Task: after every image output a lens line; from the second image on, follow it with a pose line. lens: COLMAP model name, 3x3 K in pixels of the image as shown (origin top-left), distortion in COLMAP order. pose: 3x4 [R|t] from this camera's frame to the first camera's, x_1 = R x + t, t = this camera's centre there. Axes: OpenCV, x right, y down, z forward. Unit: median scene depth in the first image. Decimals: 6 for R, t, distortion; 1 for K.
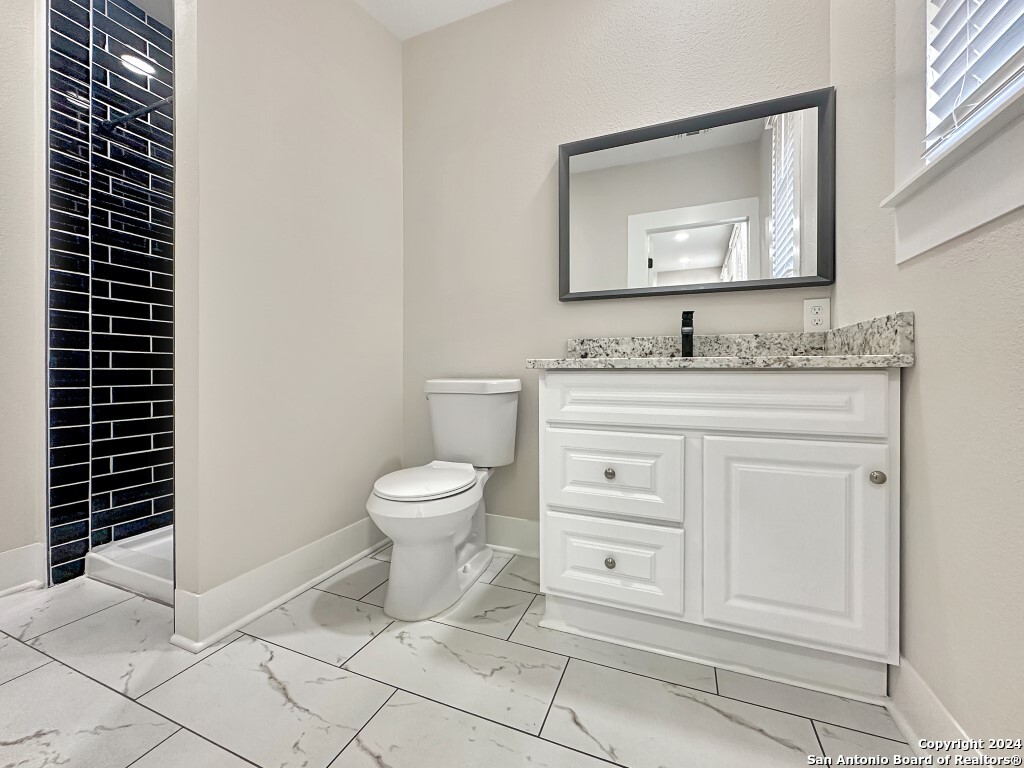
lens RADIAL K [[414.9, 0, 515.8], [0, 414.9, 375.1], [0, 0, 1]] dist [0.000200, 0.000288]
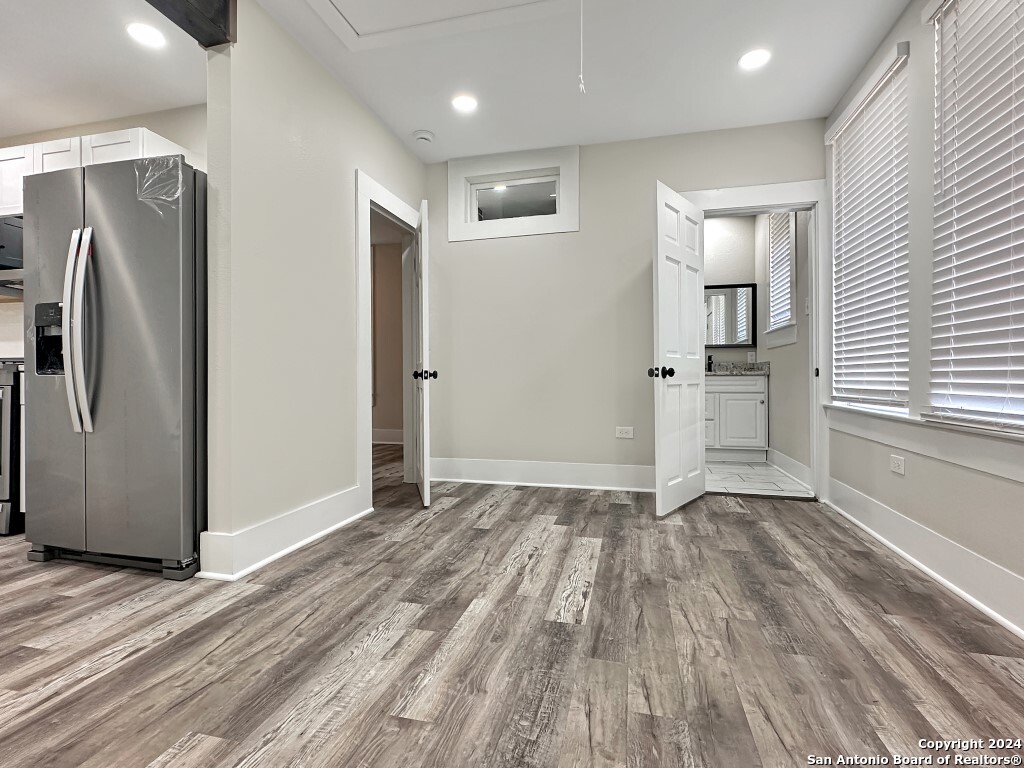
lens RADIAL K [[504.9, 0, 507.0], [0, 504.9, 382.2], [0, 0, 1]] dist [-0.002566, 0.000113]
pose [[0.991626, -0.002150, 0.129122, -1.833188], [0.001877, 0.999996, 0.002234, 0.031671], [-0.129126, -0.001973, 0.991626, -2.920454]]
